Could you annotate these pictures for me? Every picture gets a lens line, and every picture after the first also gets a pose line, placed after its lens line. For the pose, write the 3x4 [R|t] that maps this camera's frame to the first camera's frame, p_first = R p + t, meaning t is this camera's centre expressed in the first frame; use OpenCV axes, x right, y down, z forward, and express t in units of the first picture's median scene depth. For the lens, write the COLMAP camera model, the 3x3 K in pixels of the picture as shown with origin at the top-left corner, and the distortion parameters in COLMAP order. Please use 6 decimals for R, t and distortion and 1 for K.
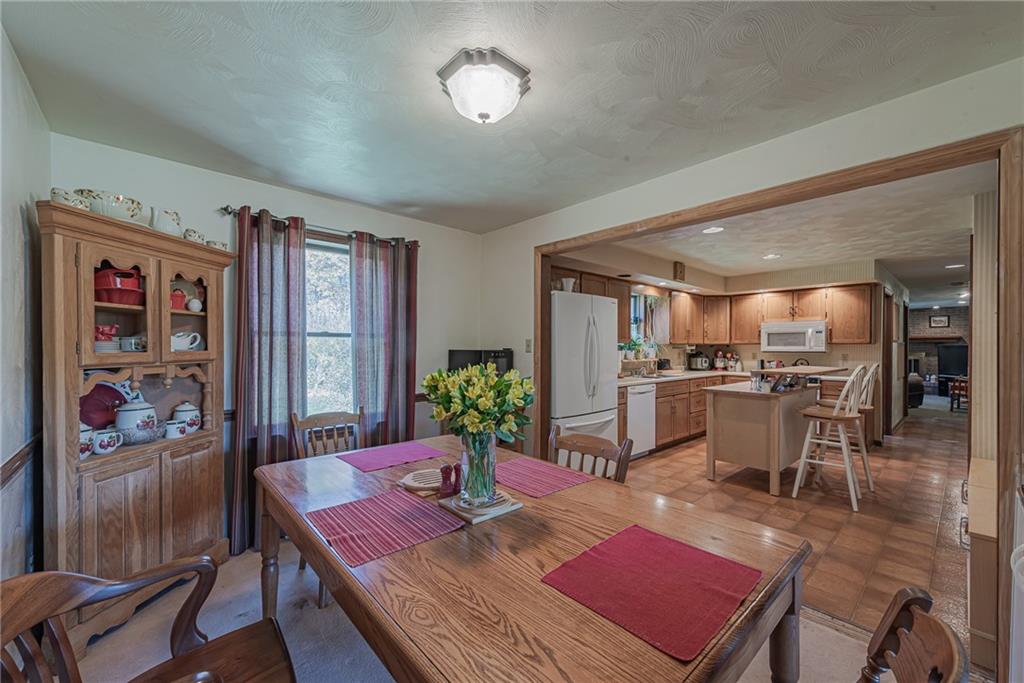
lens RADIAL K [[405.8, 0, 513.0], [0, 405.8, 347.6], [0, 0, 1]] dist [0.001241, -0.001812]
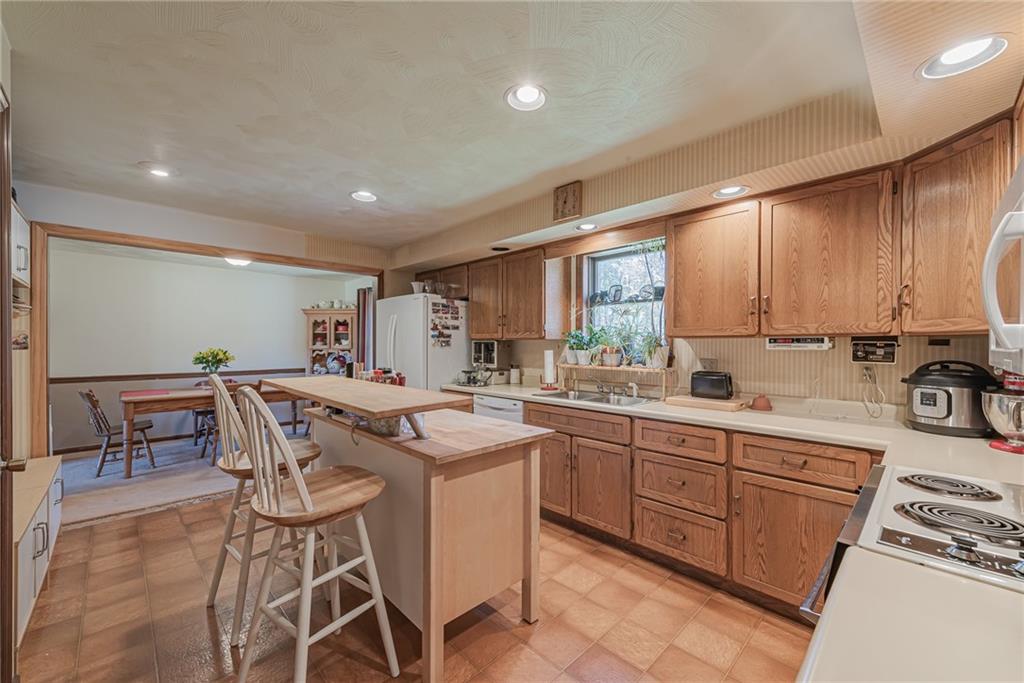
lens RADIAL K [[405.8, 0, 512.1], [0, 405.8, 347.5], [0, 0, 1]] dist [0.001241, -0.001812]
pose [[0.039718, 0.007792, -0.999181, 0.683111], [-0.002645, 0.999967, 0.007693, -0.000443], [0.999207, 0.002337, 0.039737, 0.679102]]
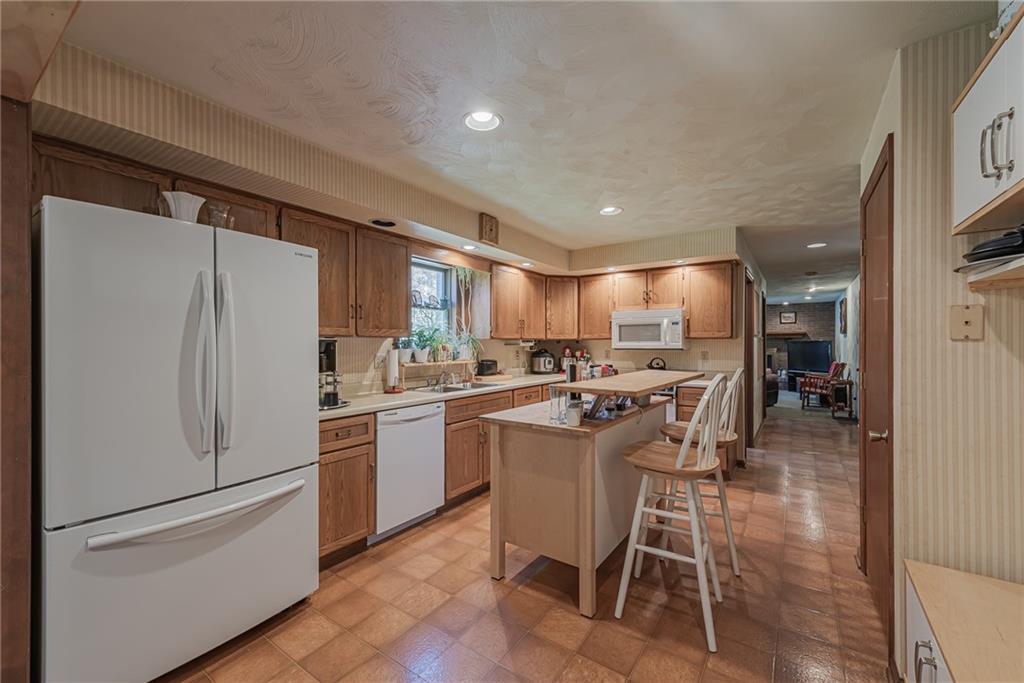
lens RADIAL K [[405.8, 0, 526.4], [0, 405.8, 343.0], [0, 0, 1]] dist [0.001241, -0.001812]
pose [[0.967397, -0.002744, 0.253249, 0.281957], [0.003698, 0.999988, -0.003293, 0.000773], [-0.253237, 0.004122, 0.967396, 0.323276]]
